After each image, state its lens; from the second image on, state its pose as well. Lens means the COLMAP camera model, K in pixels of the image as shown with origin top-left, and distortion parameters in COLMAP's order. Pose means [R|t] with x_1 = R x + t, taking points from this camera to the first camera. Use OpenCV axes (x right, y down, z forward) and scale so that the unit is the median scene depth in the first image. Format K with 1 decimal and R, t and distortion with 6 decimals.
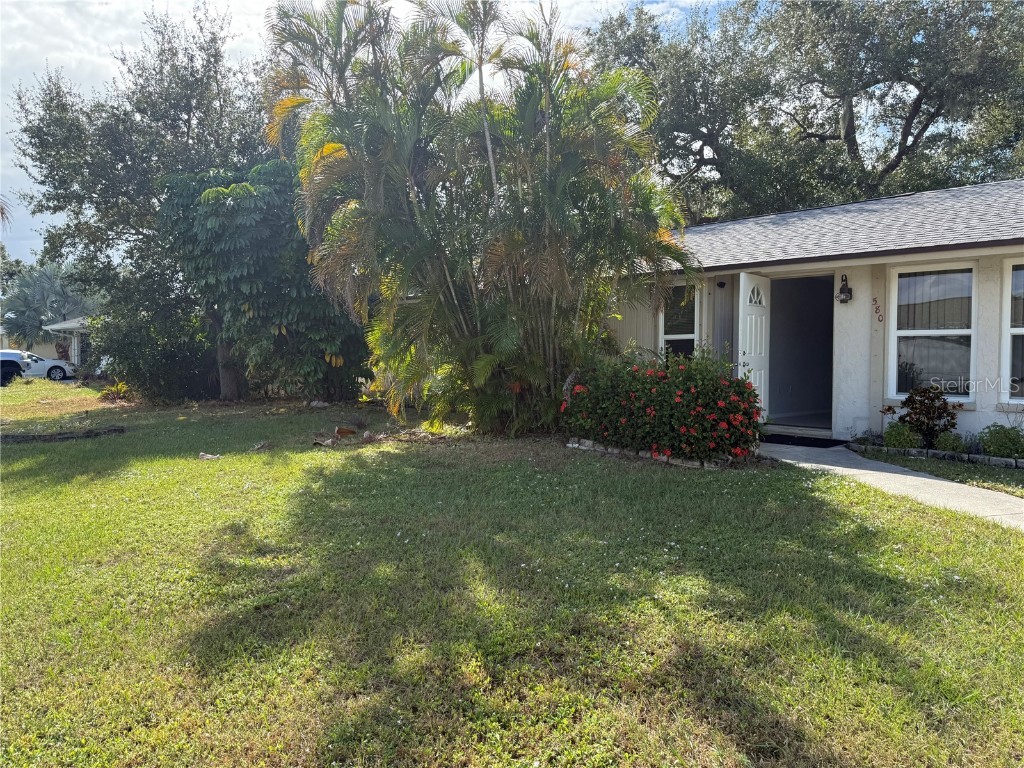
lens RADIAL K [[709.0, 0, 508.8], [0, 709.0, 374.2], [0, 0, 1]] dist [0.039648, -0.060641]
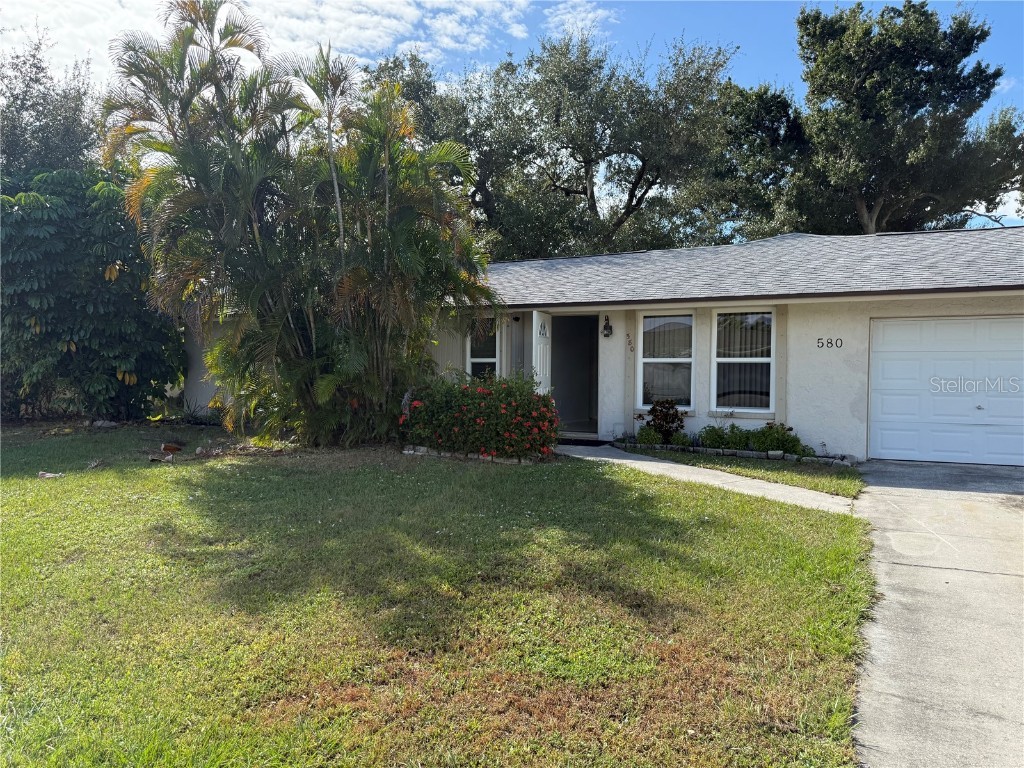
lens RADIAL K [[709.0, 0, 501.1], [0, 709.0, 387.5], [0, 0, 1]] dist [0.039648, -0.060641]
pose [[0.939038, -0.002333, 0.343806, -0.165085], [0.003893, 0.999985, -0.003848, -0.001622], [-0.343791, 0.004951, 0.939033, -0.161493]]
